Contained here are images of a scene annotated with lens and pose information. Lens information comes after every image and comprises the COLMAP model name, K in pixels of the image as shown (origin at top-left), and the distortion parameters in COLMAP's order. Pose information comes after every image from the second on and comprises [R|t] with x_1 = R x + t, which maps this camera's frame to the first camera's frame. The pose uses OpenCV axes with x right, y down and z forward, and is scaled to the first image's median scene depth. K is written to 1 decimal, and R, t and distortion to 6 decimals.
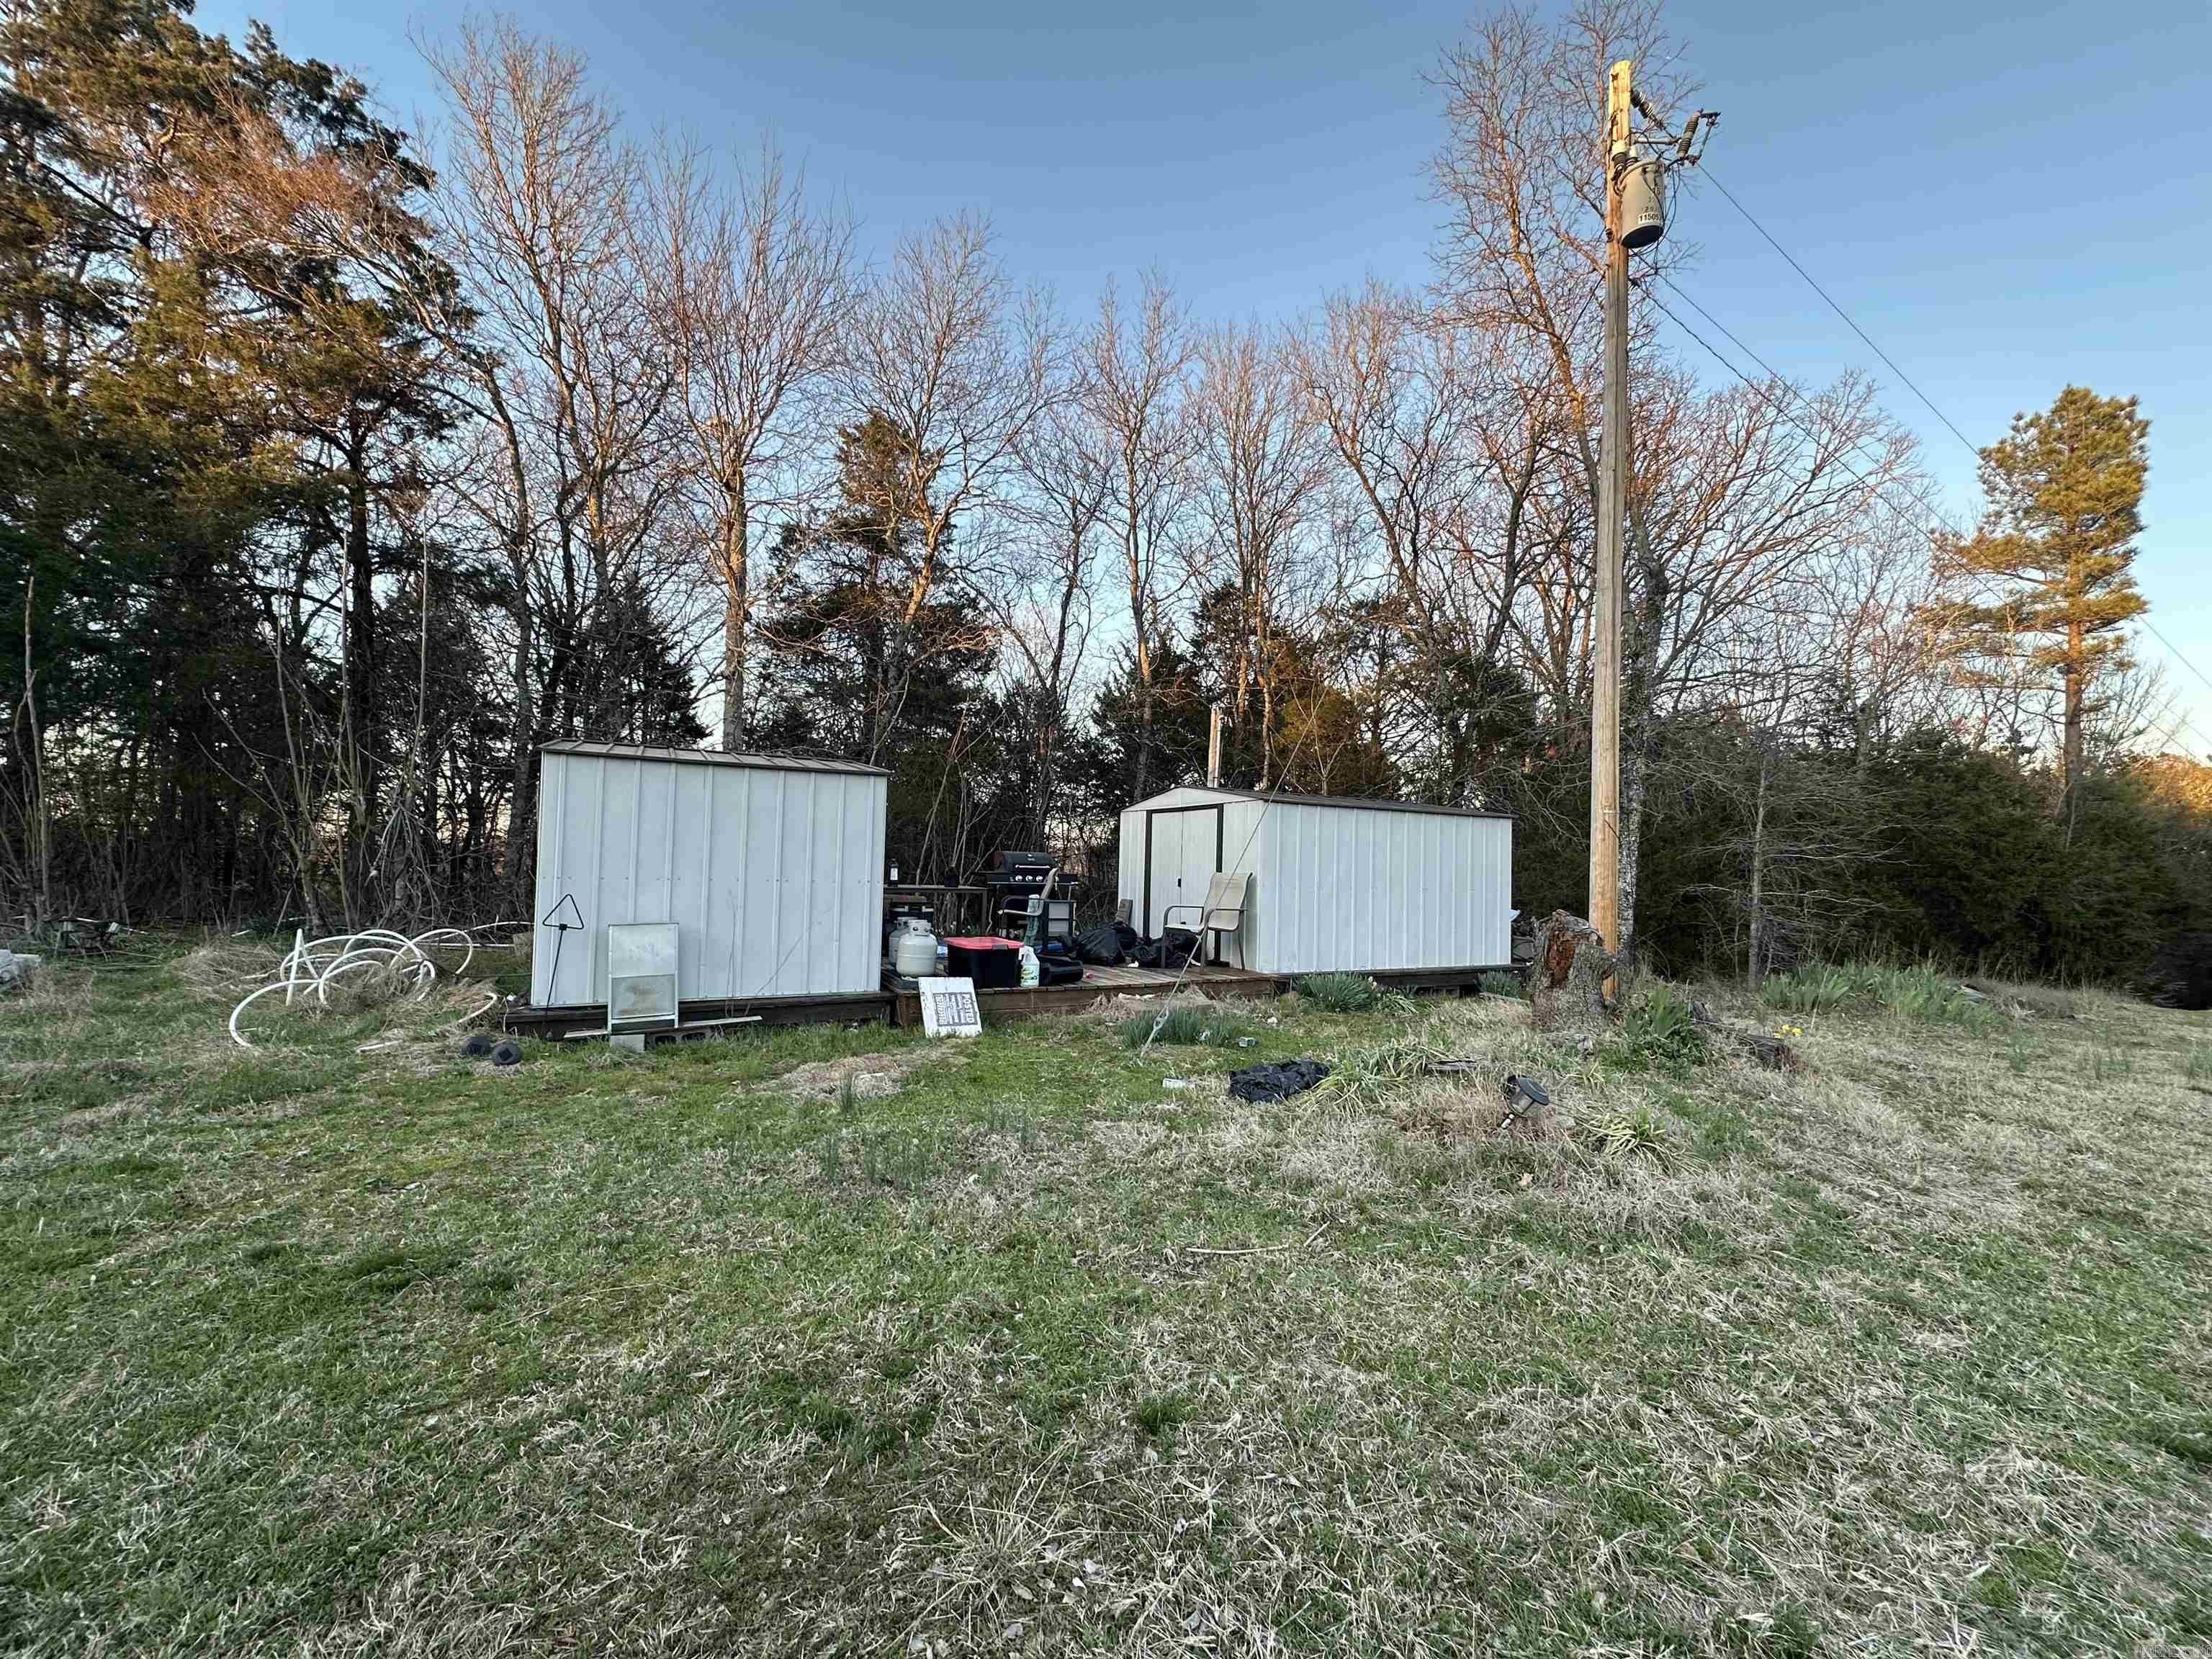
lens RADIAL K [[884.6, 0, 1108.2], [0, 884.6, 827.6], [0, 0, 1]] dist [-0.000137, -0.000463]
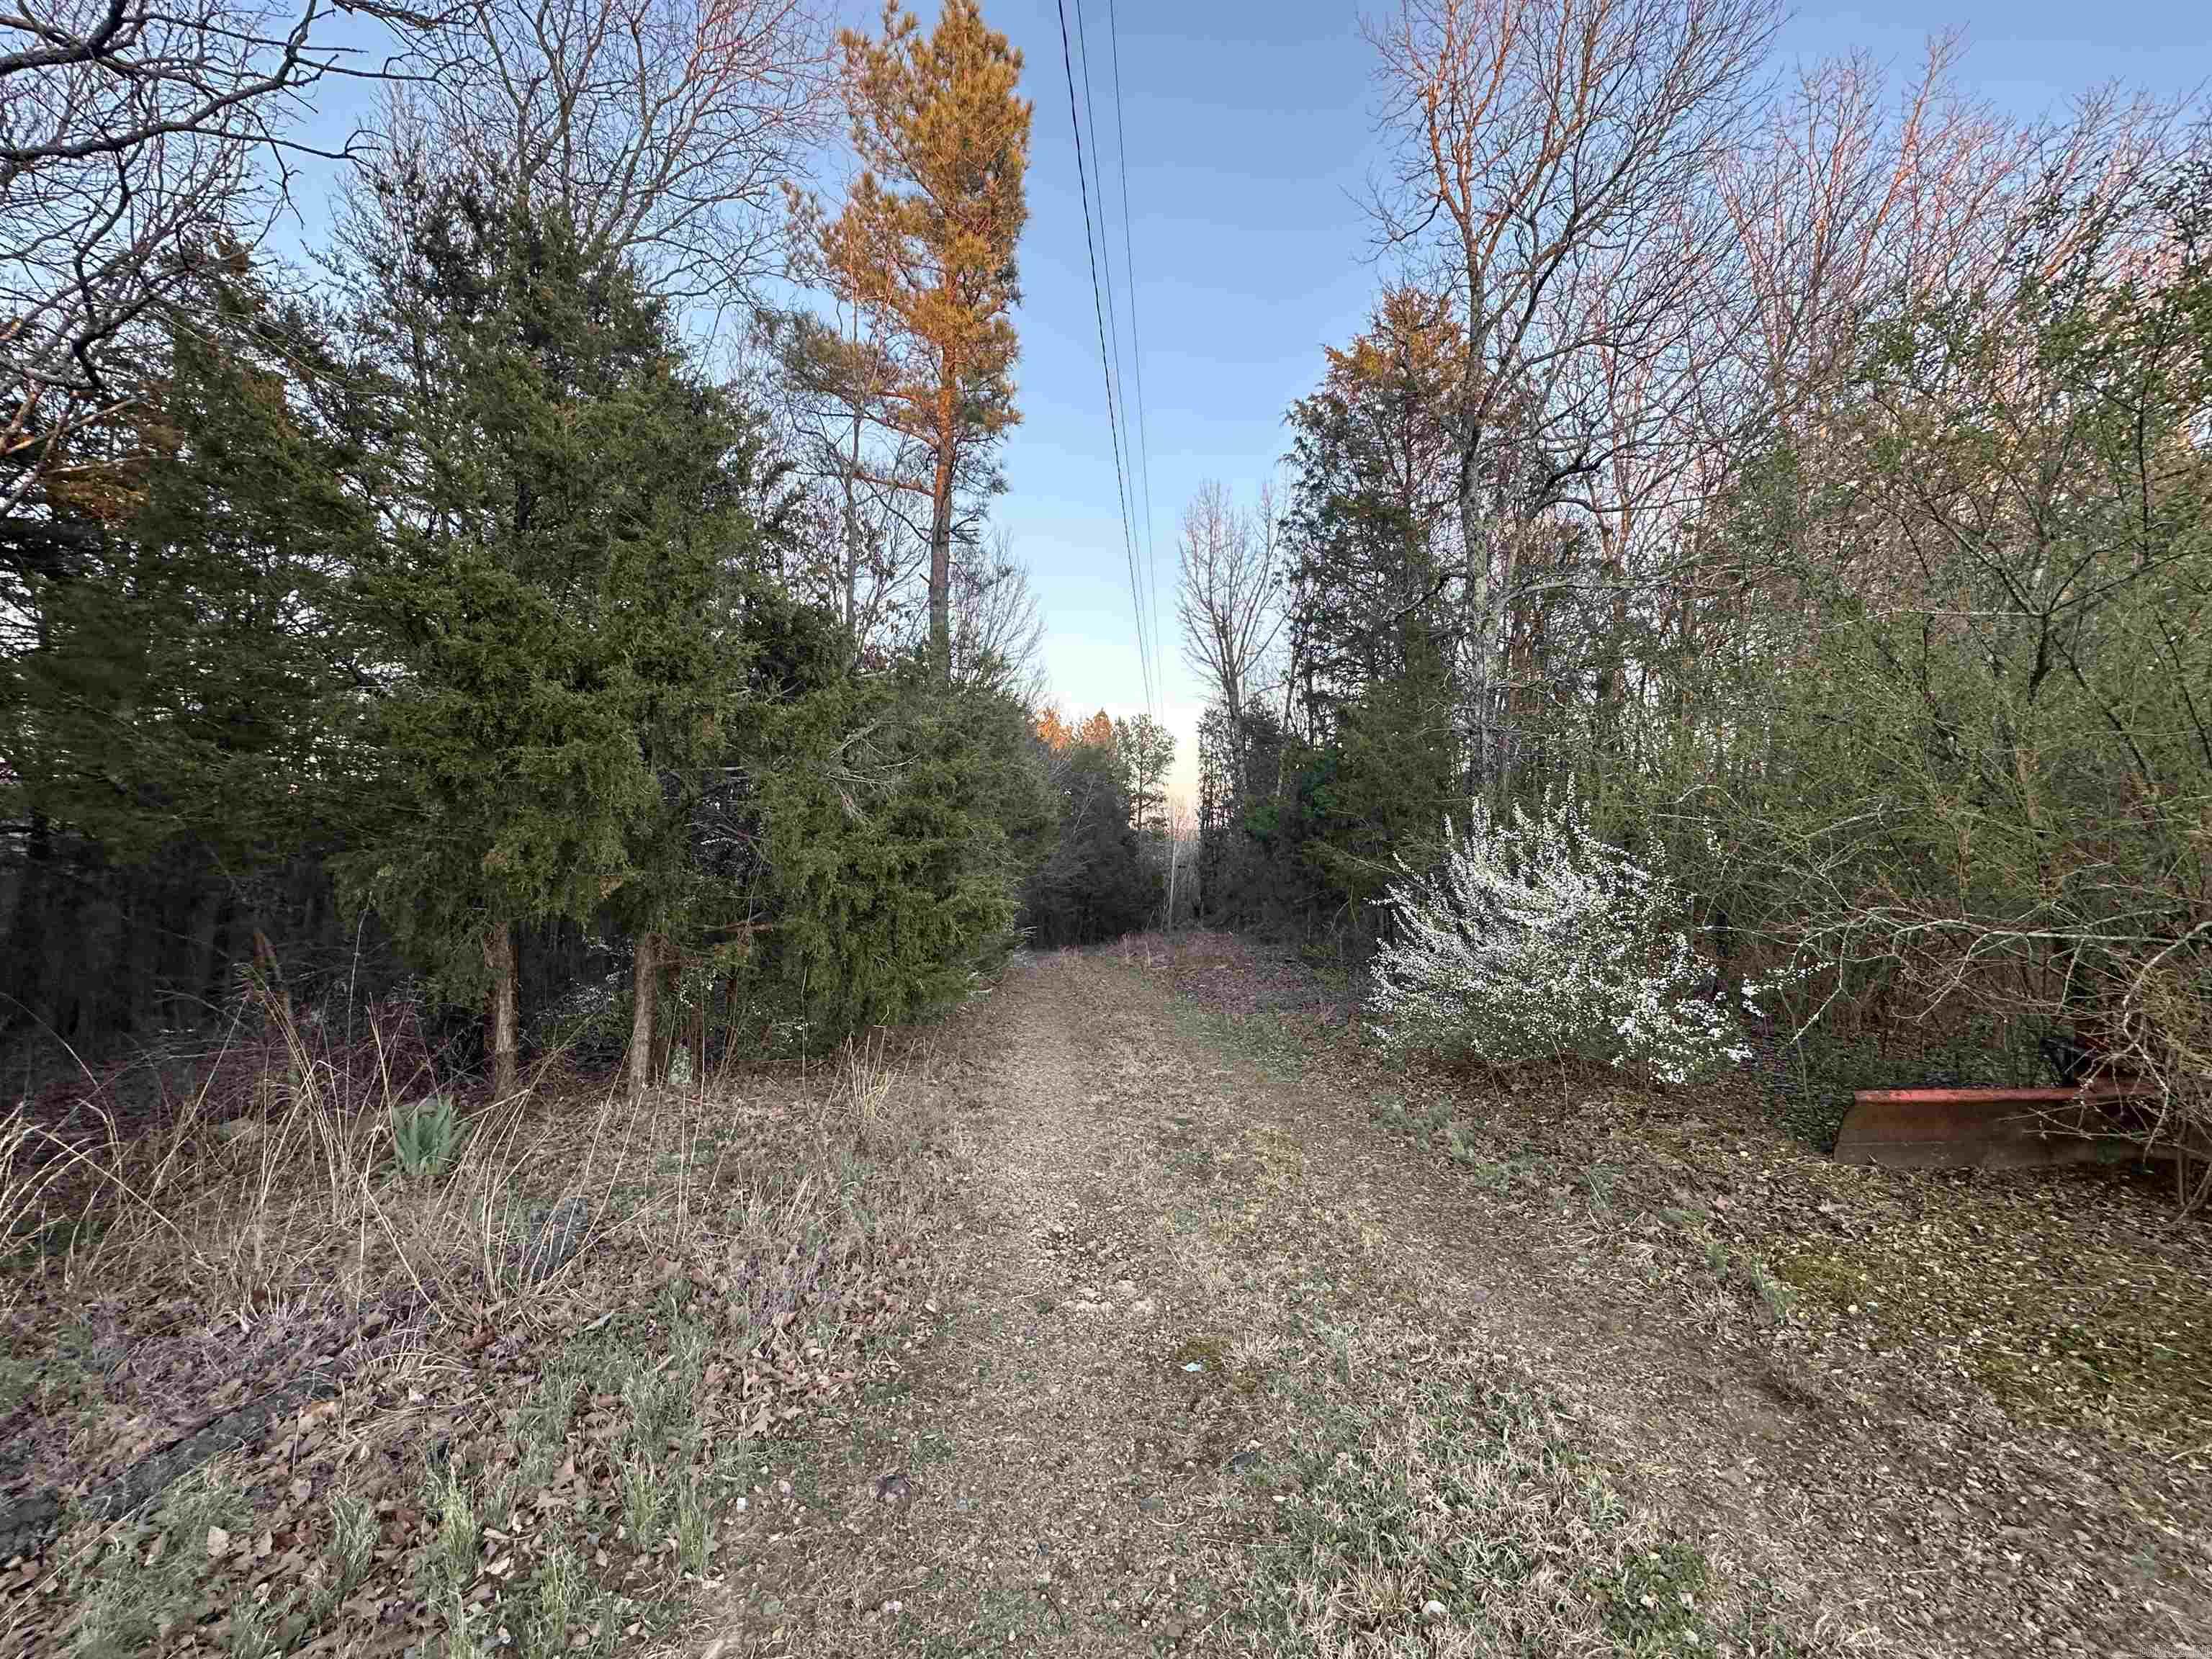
lens RADIAL K [[884.6, 0, 1097.1], [0, 884.6, 820.6], [0, 0, 1]] dist [-0.000137, -0.000463]
pose [[0.564787, -0.005203, 0.825220, 0.612238], [-0.044895, 0.998306, 0.037020, 0.053792], [-0.824015, -0.057956, 0.563596, 0.518790]]
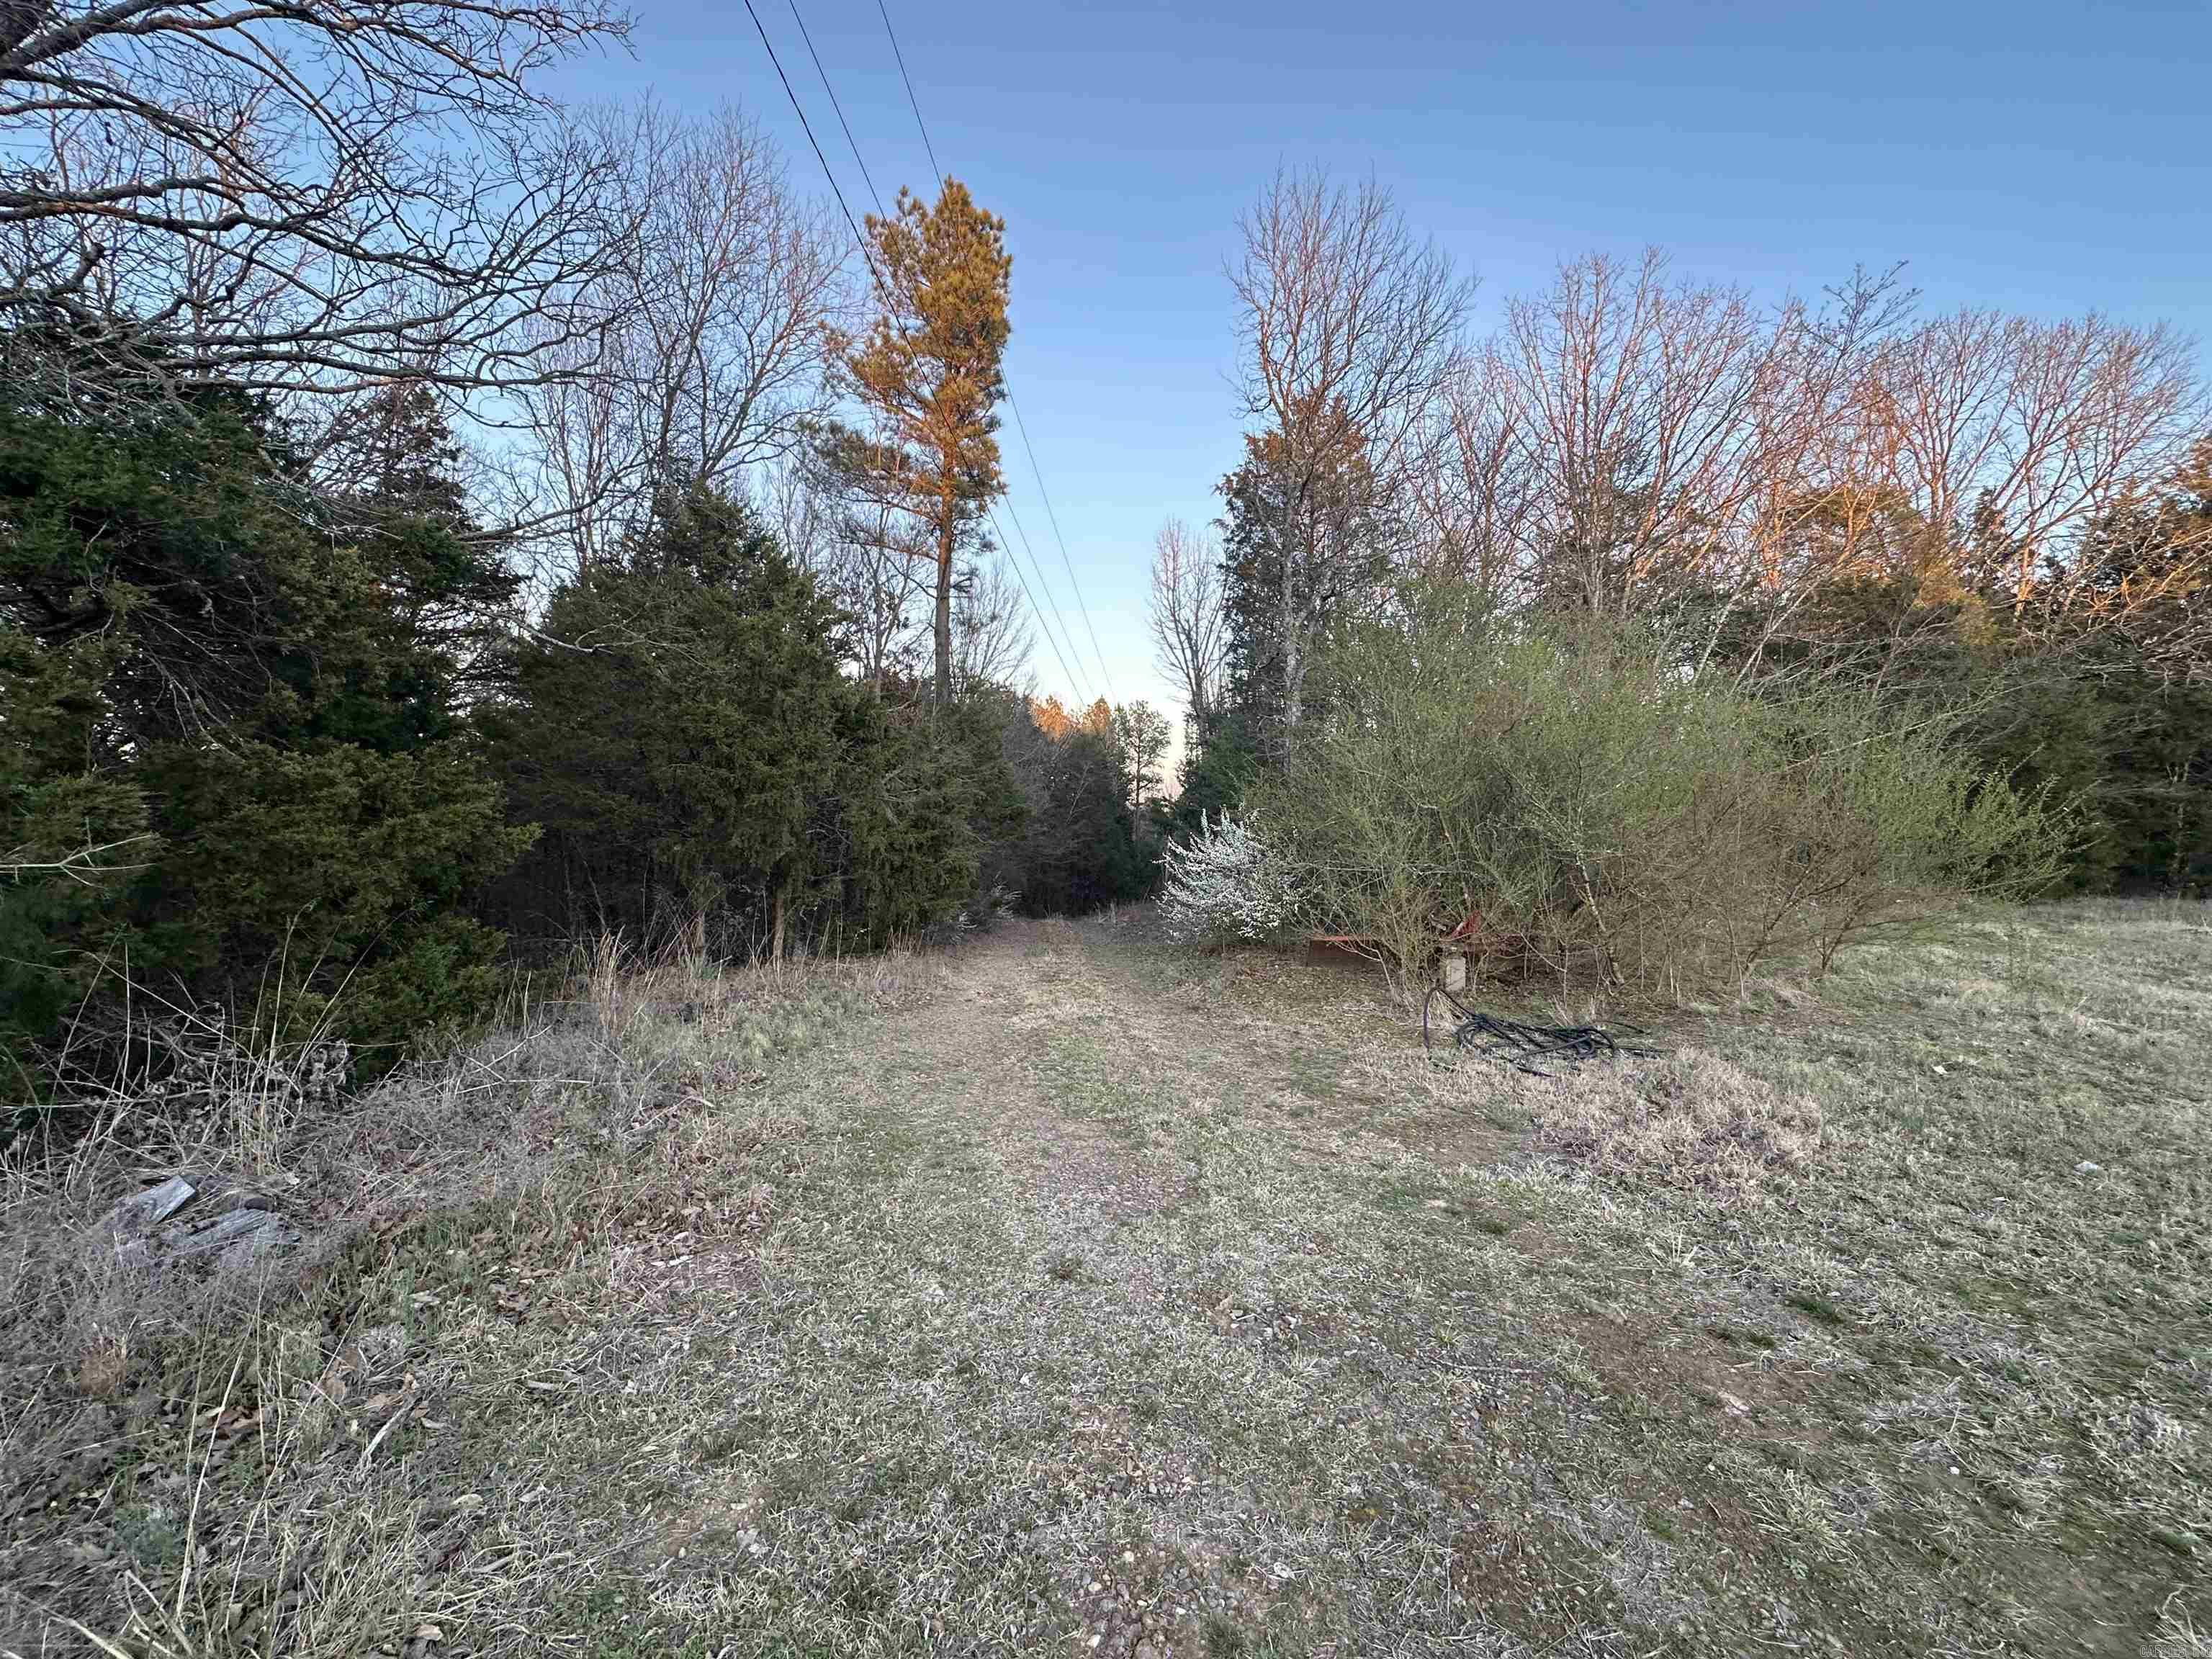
lens RADIAL K [[884.6, 0, 1102.6], [0, 884.6, 821.4], [0, 0, 1]] dist [-0.000137, -0.000463]
pose [[0.571580, -0.028400, 0.820054, 0.471091], [-0.042240, 0.997057, 0.063972, 0.033686], [-0.819458, -0.071204, 0.568699, 0.369604]]
